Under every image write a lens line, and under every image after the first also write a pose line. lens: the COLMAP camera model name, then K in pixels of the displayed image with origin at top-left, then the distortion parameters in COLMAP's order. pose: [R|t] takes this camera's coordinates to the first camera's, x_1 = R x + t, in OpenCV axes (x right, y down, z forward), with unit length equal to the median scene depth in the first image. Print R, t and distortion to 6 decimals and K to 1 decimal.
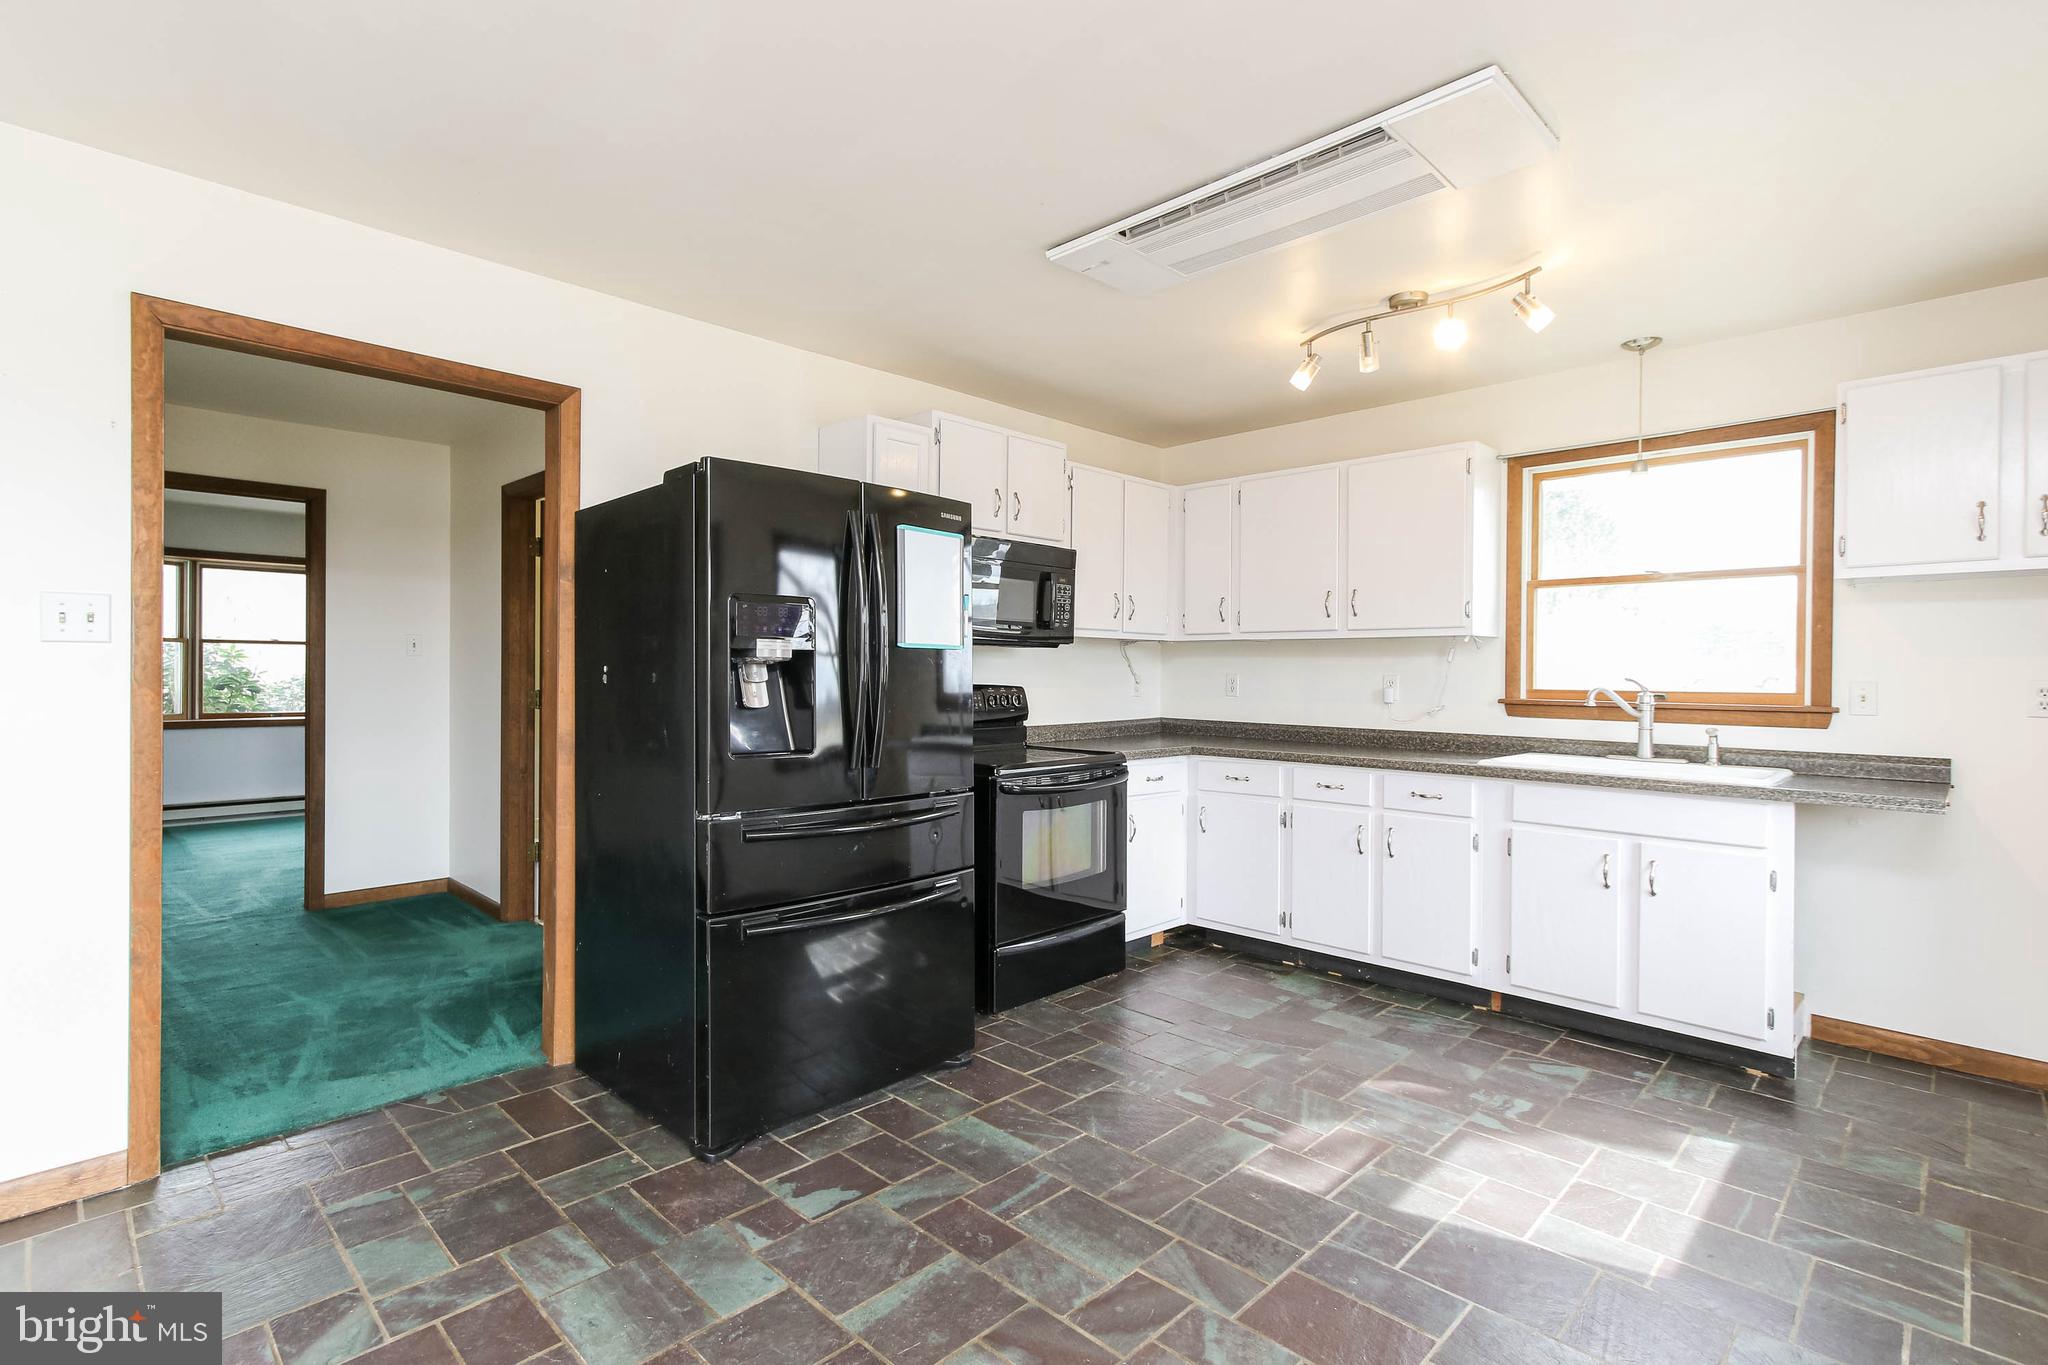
lens RADIAL K [[984.9, 0, 1027.8], [0, 984.9, 679.8], [0, 0, 1]] dist [0.004359, 0.001120]
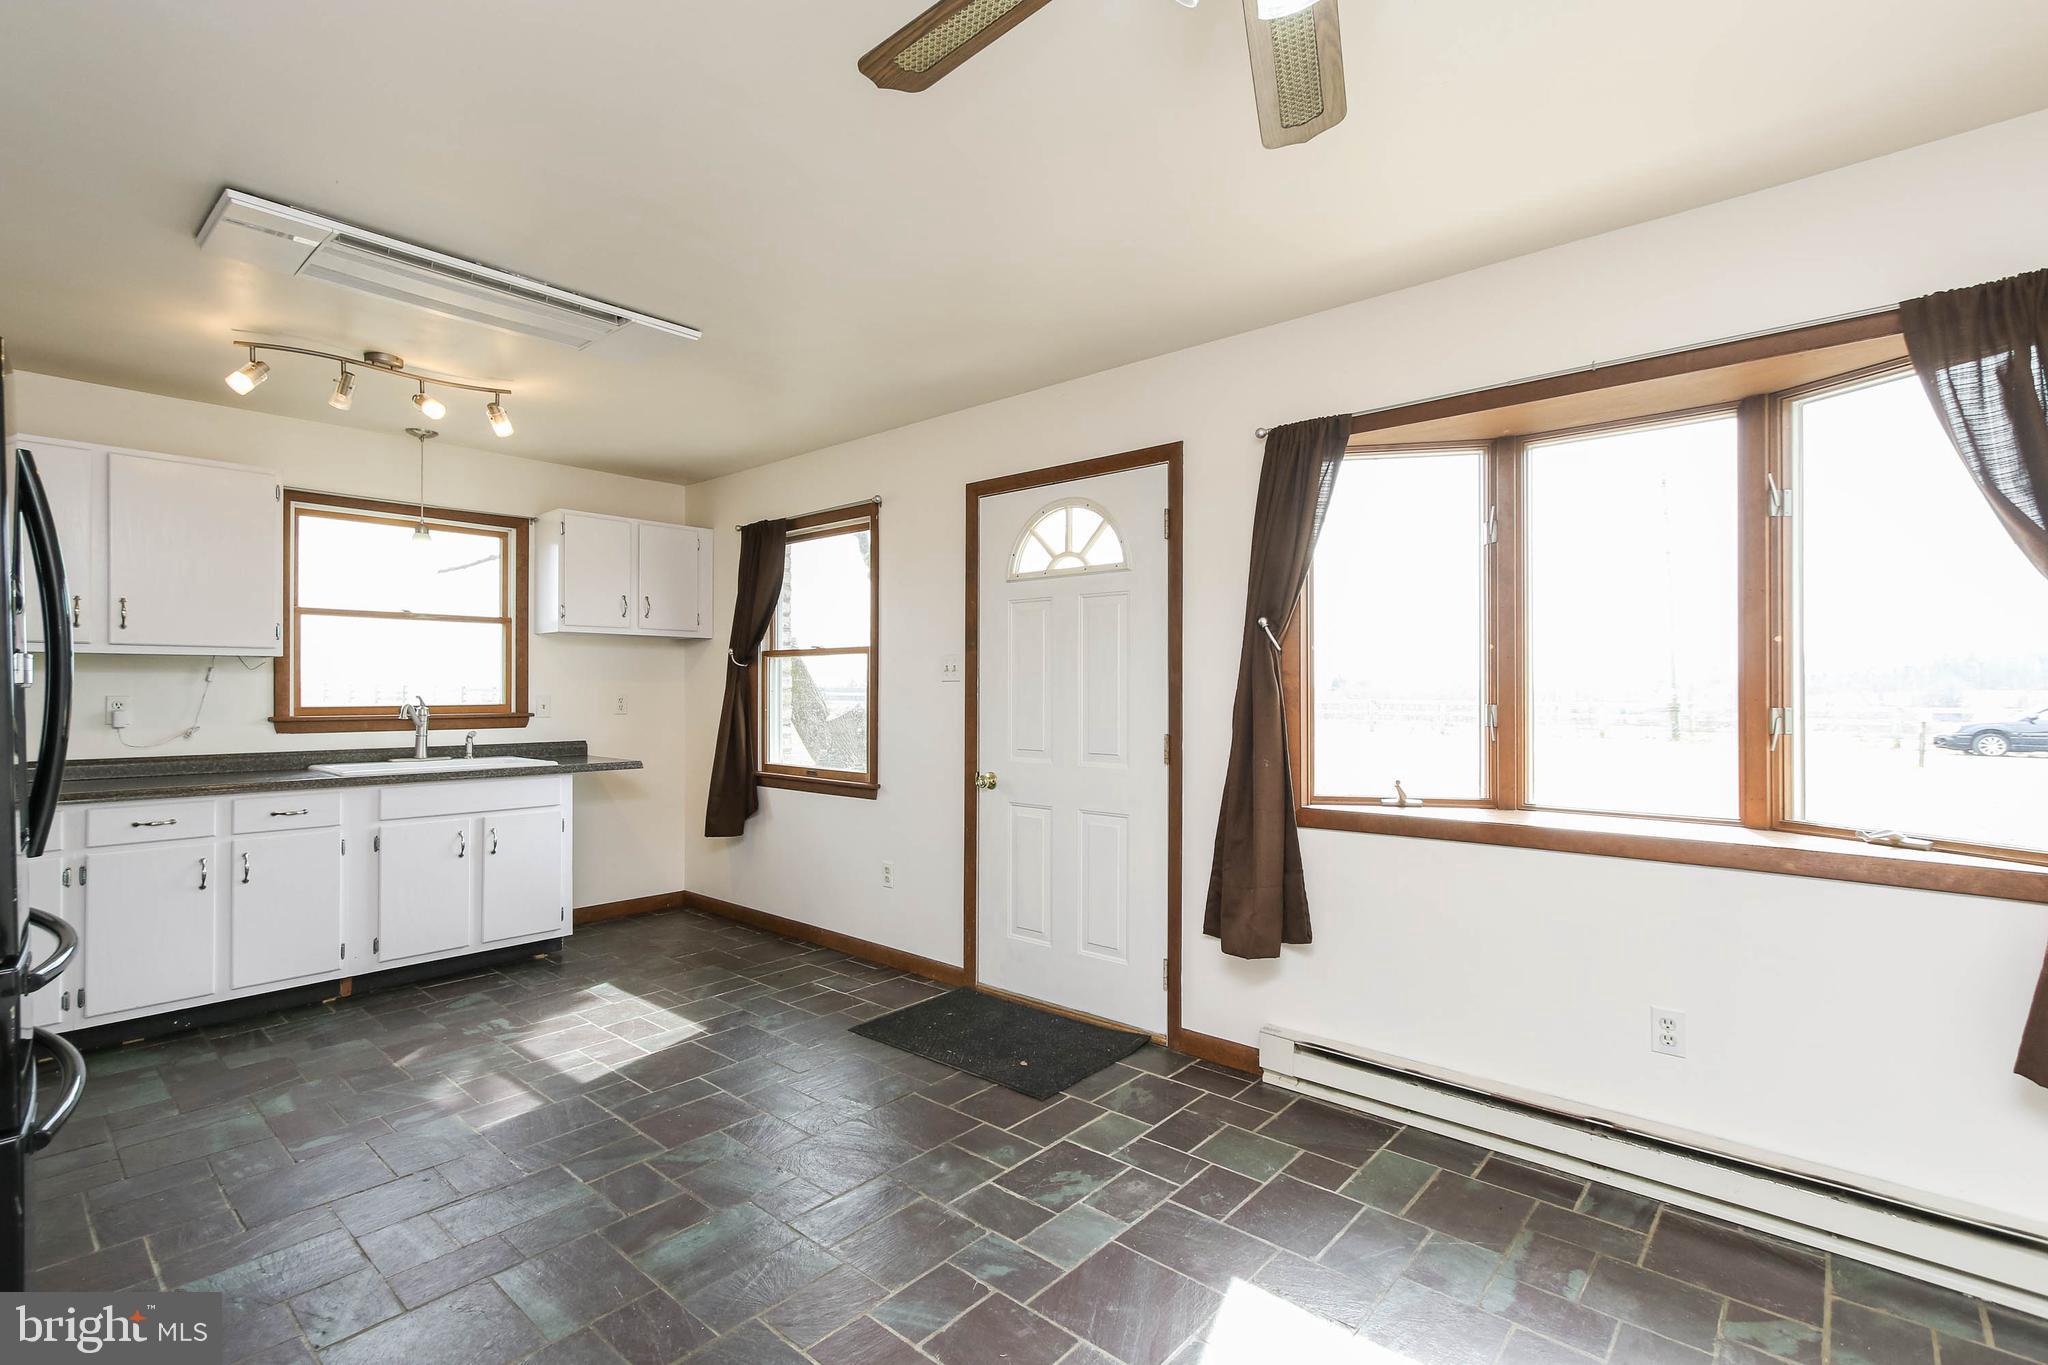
lens RADIAL K [[916.0, 0, 1023.5], [0, 916.0, 682.6], [0, 0, 1]] dist [0.002921, 0.000410]
pose [[-0.057779, 0.001128, 0.998329, -0.628175], [0.009755, 0.999952, -0.000565, -0.010310], [-0.998282, 0.009706, -0.057787, 0.307489]]
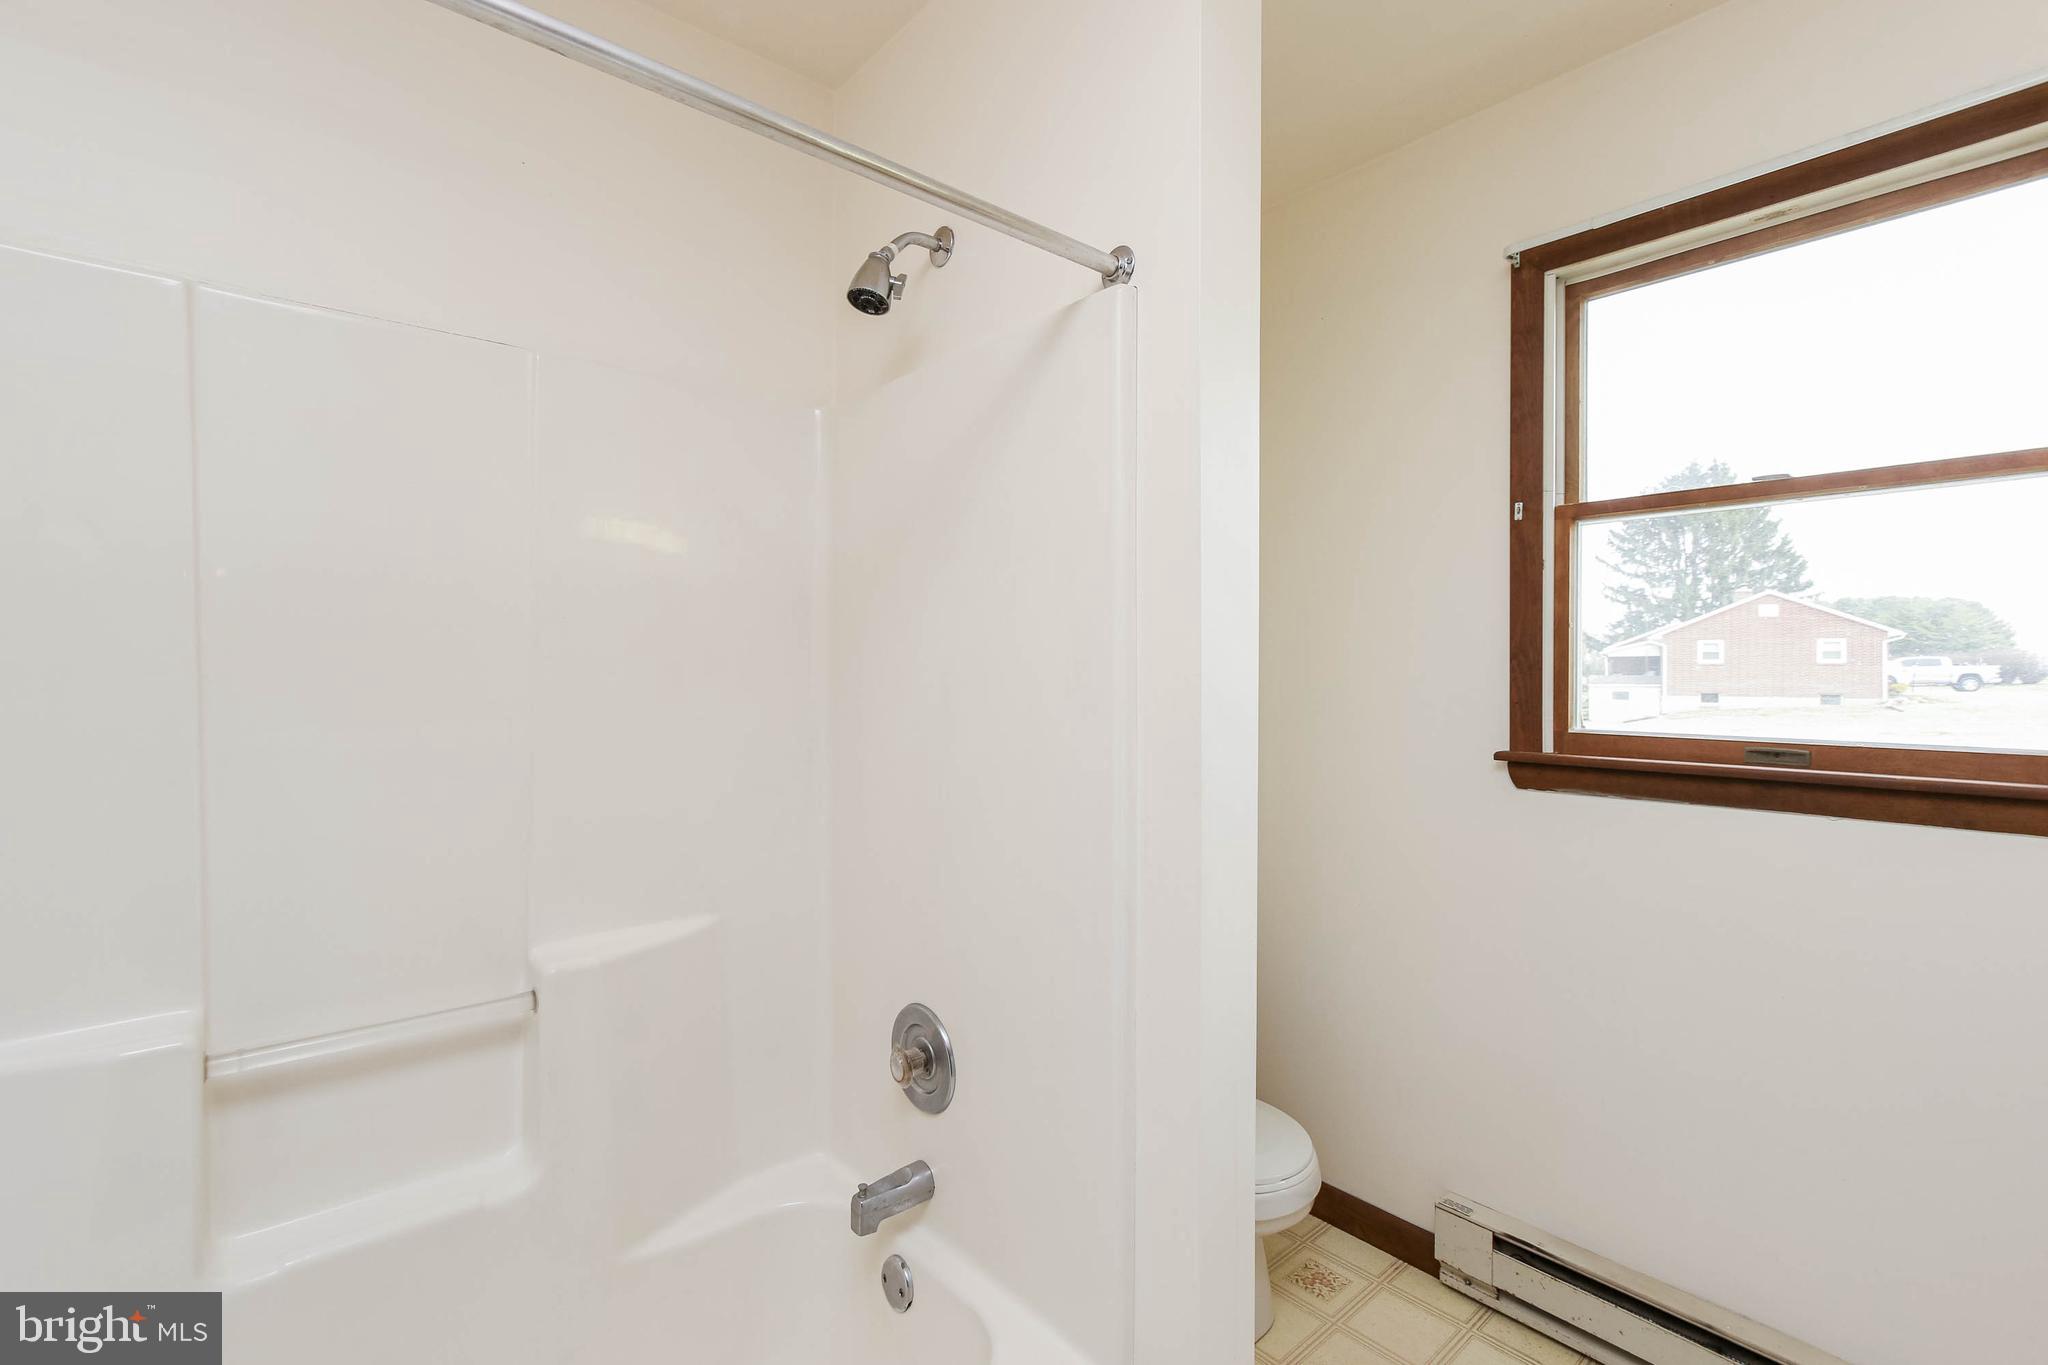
lens RADIAL K [[916.0, 0, 1023.0], [0, 916.0, 679.1], [0, 0, 1]] dist [0.002921, 0.000410]
pose [[0.997347, -0.000672, -0.072788, 0.322268], [0.000484, 0.999997, -0.002594, -0.018174], [0.072789, 0.002552, 0.997344, 0.616526]]
